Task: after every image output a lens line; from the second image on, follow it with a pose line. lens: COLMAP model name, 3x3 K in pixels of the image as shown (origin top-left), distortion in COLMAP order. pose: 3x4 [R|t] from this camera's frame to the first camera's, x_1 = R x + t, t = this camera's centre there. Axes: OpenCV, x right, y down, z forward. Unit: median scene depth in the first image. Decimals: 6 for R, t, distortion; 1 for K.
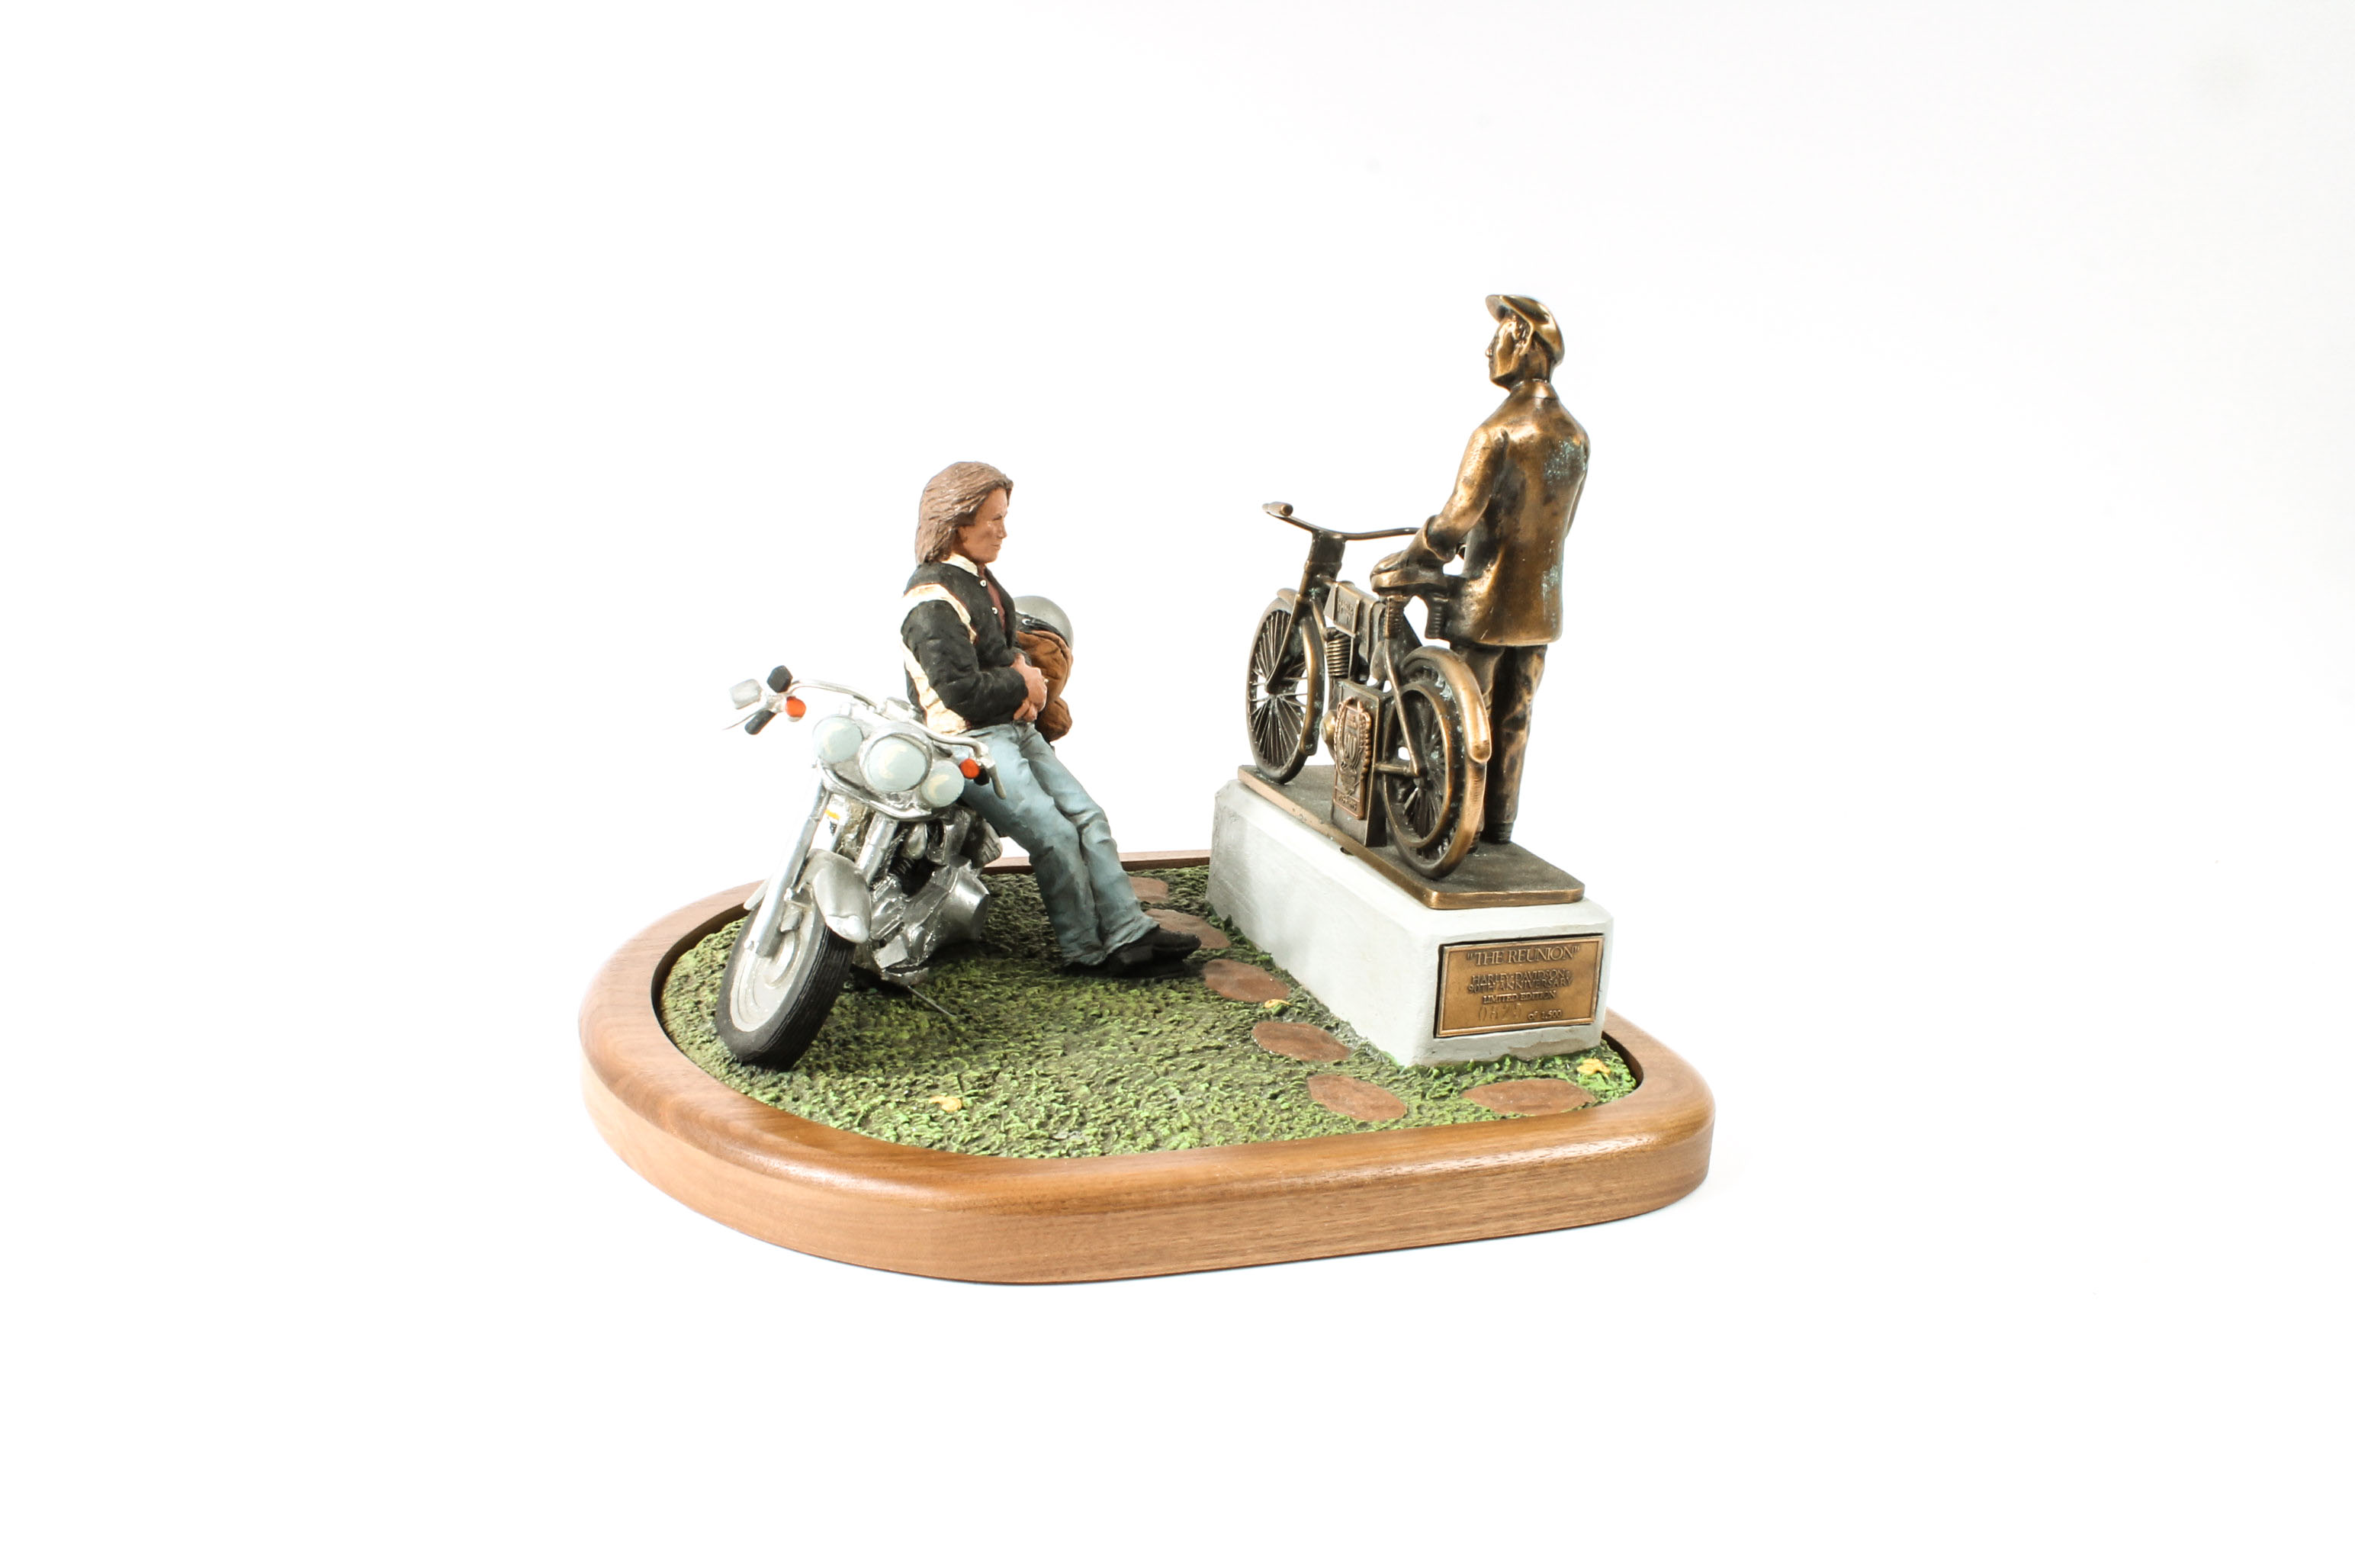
lens RADIAL K [[1946.0, 0, 1171.9], [0, 1946.0, 808.9], [0, 0, 1]] dist [-0.113385, -0.001138]
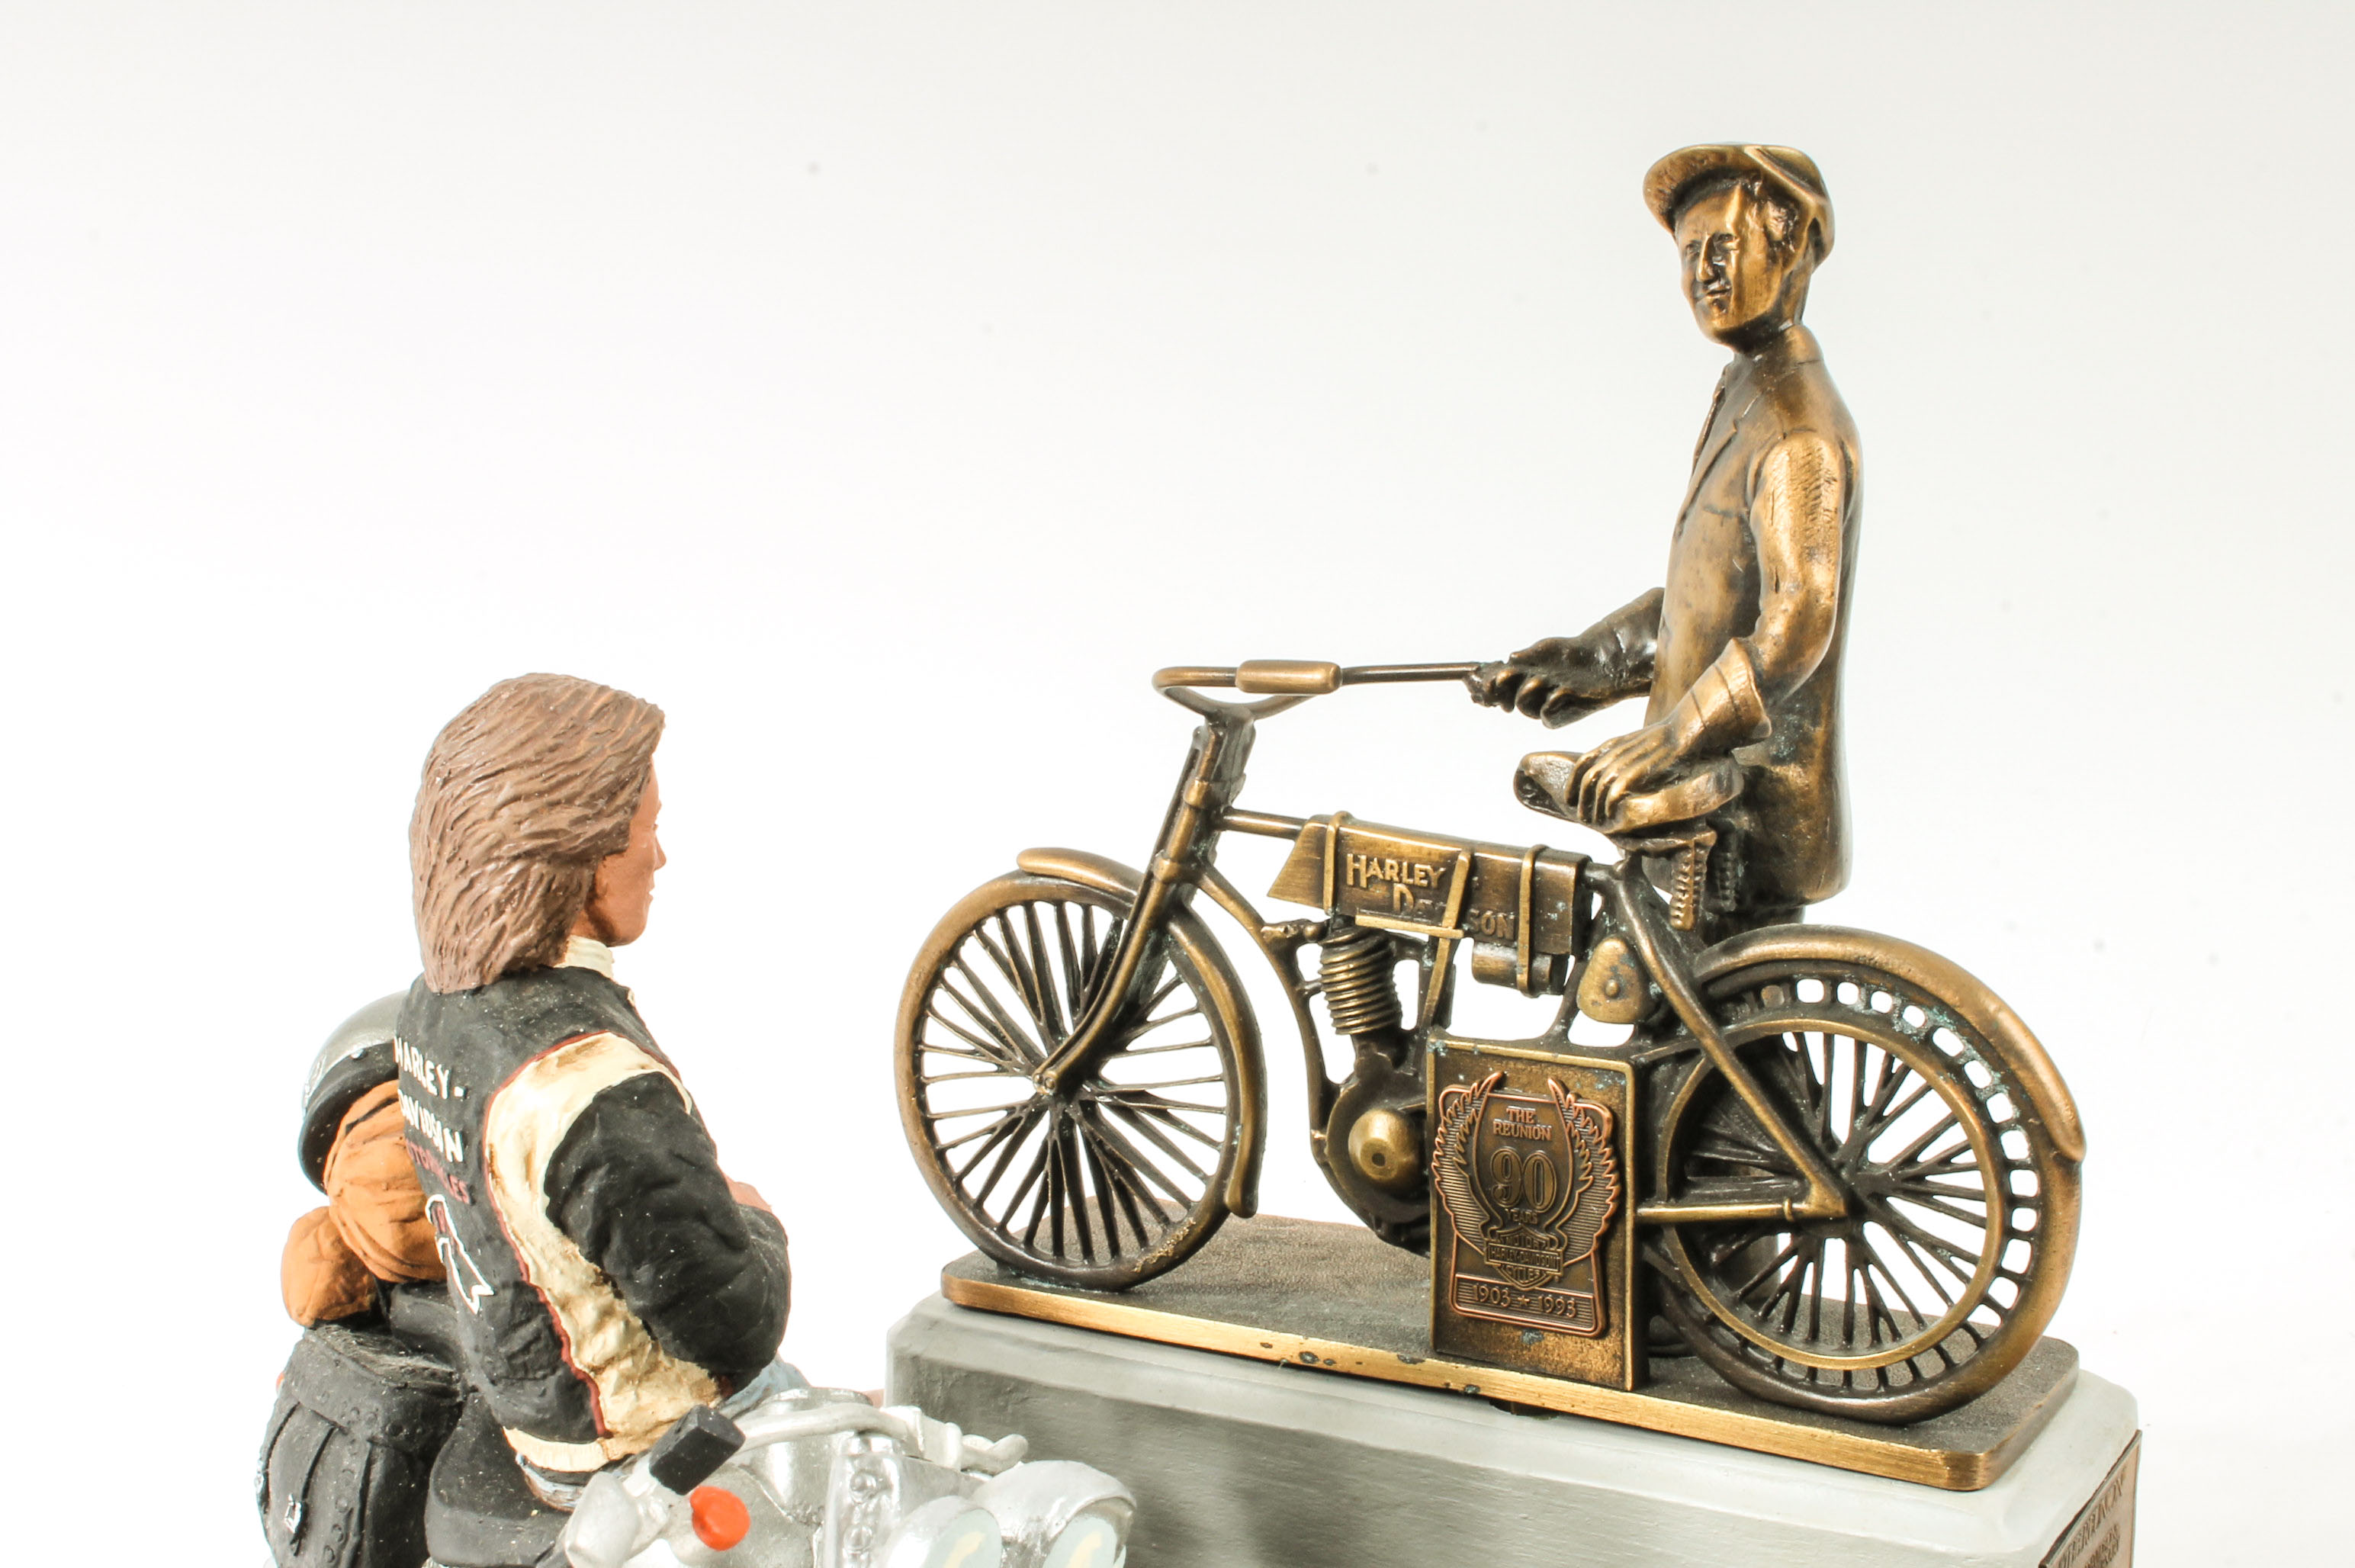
lens RADIAL K [[3203.4, 0, 1176.5], [0, 3203.4, 827.0], [0, 0, 1]] dist [-0.043332, 0.000000]
pose [[0.744705, -0.184779, 0.641305, -0.443159], [0.206800, 0.977503, 0.041505, -0.166442], [-0.634546, 0.101713, 0.766163, 0.509715]]
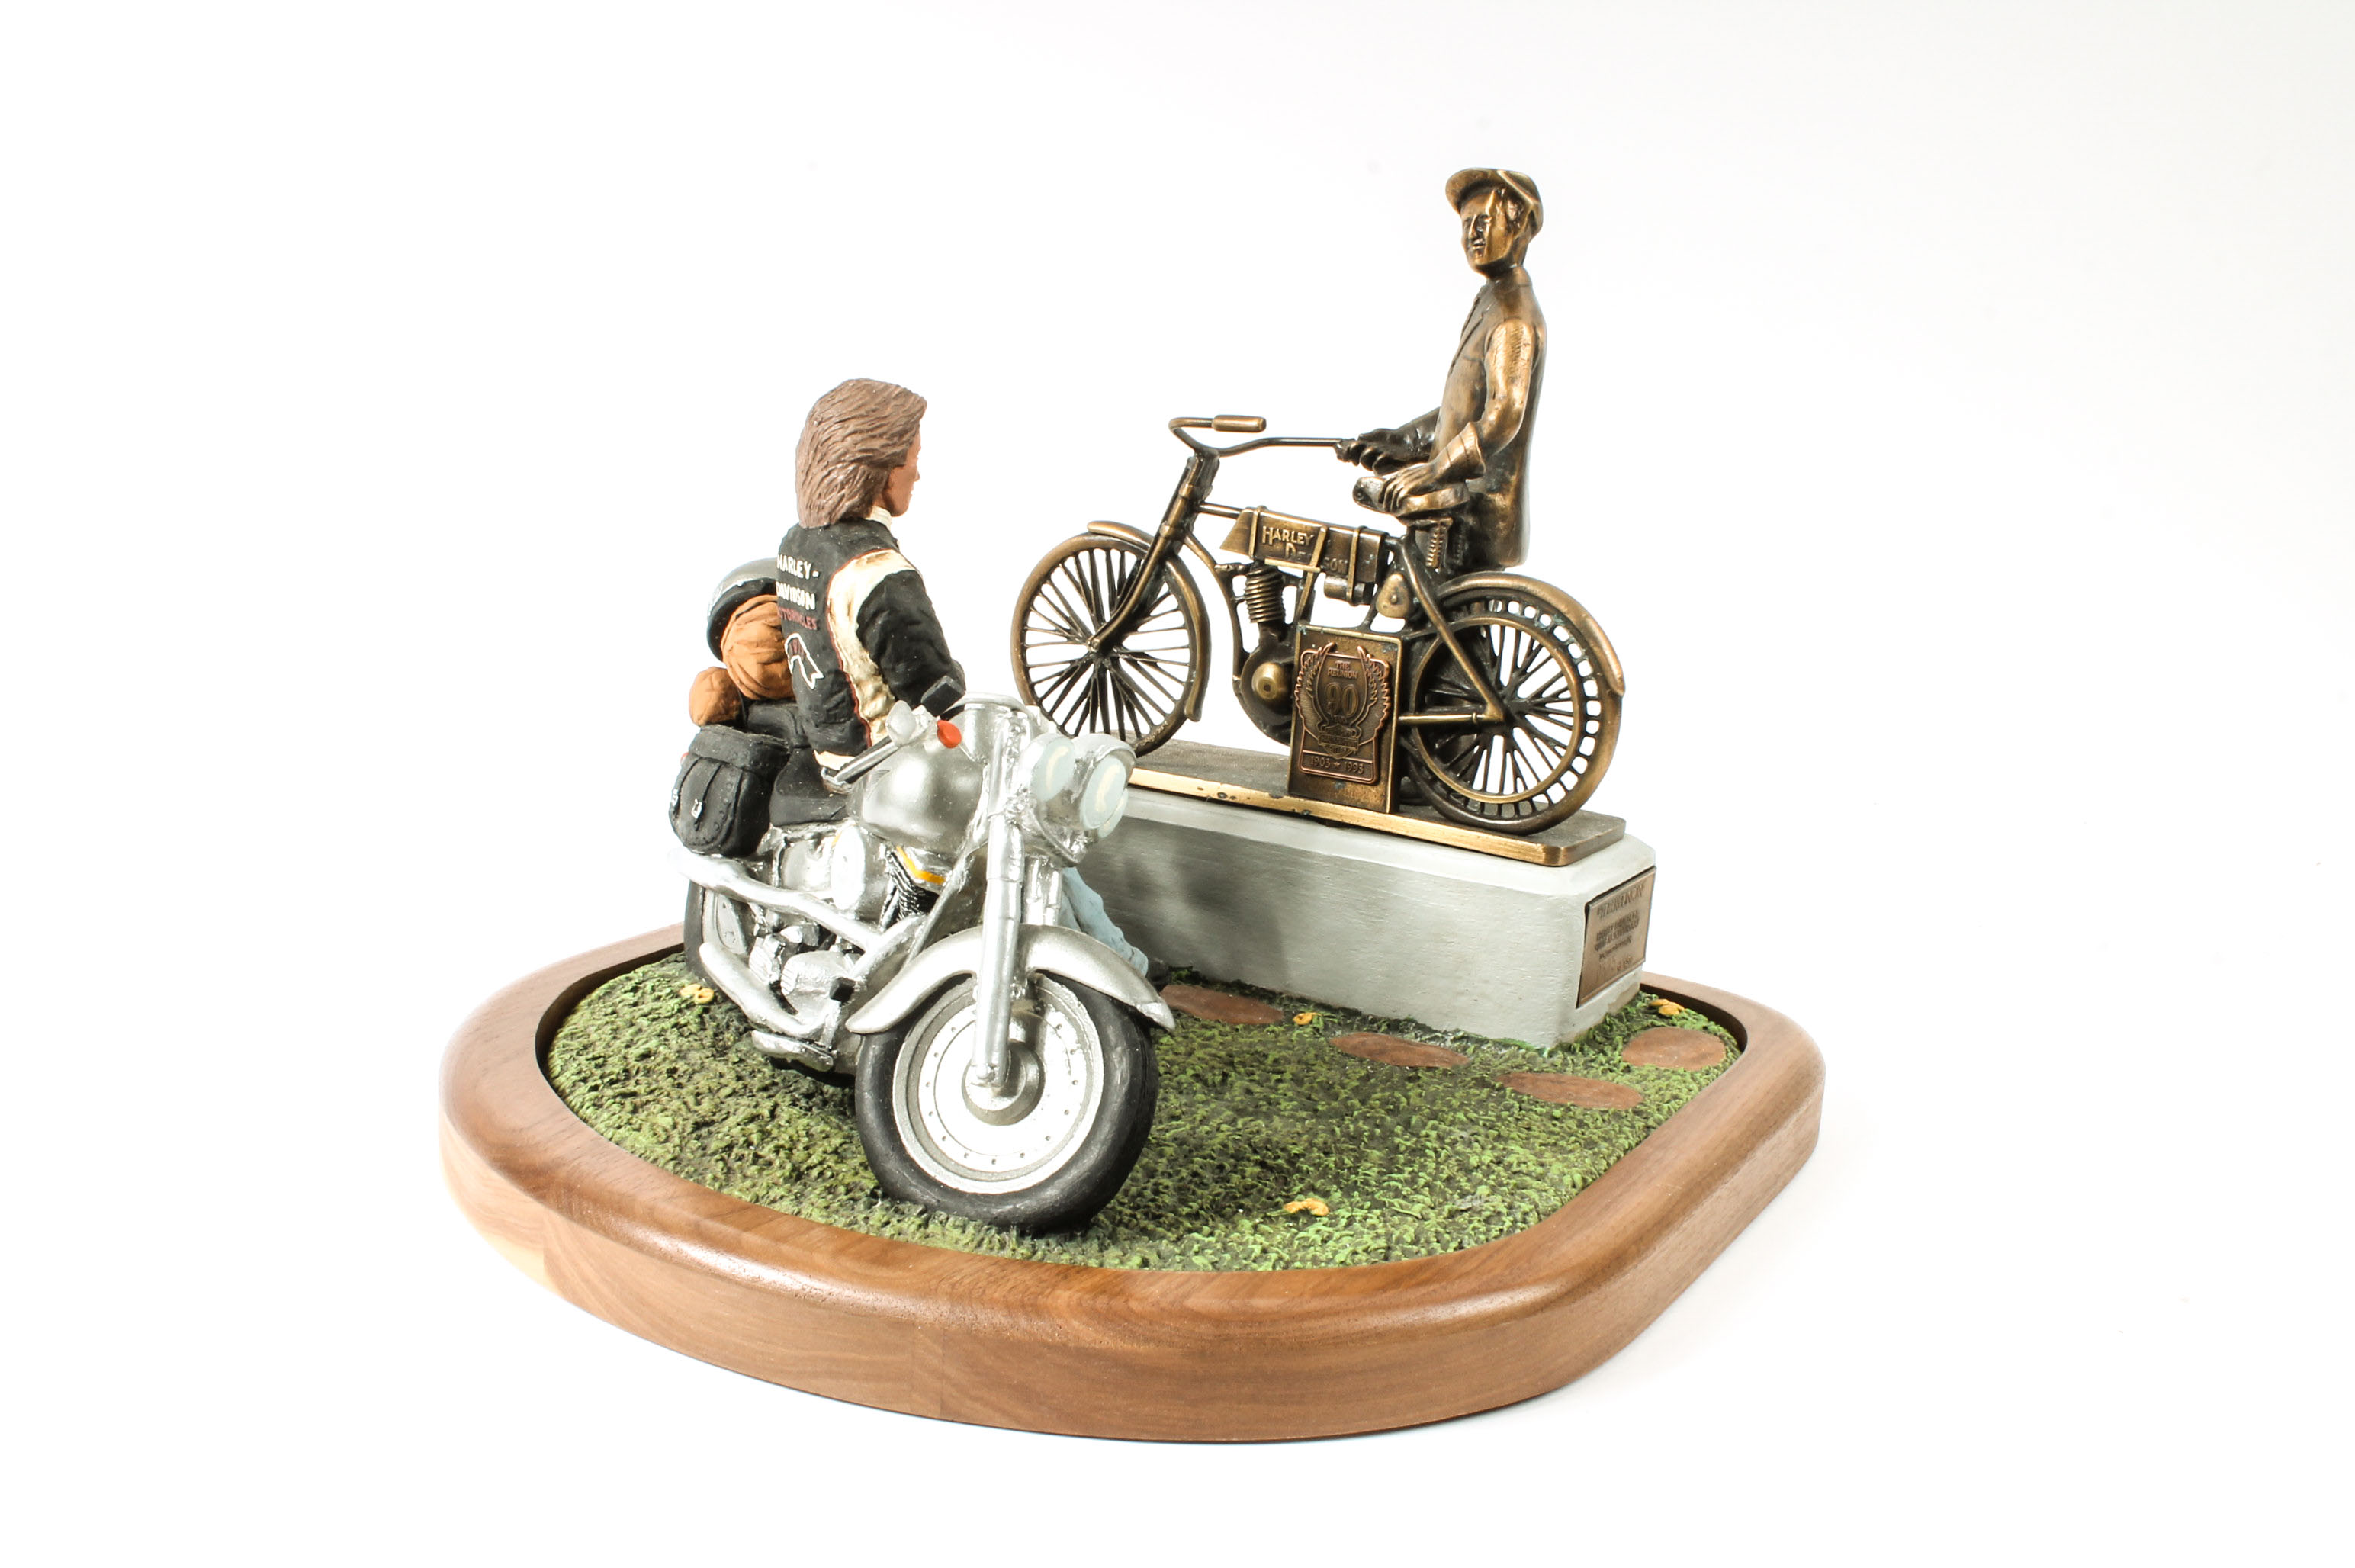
lens RADIAL K [[2425.7, 0, 1173.2], [0, 2425.7, 793.9], [0, 0, 1]] dist [-0.097651, 0.000000]
pose [[0.752074, -0.145349, 0.642852, -0.684382], [0.129743, 0.988944, 0.071813, -0.081642], [-0.646183, 0.029397, 0.762617, 0.255968]]
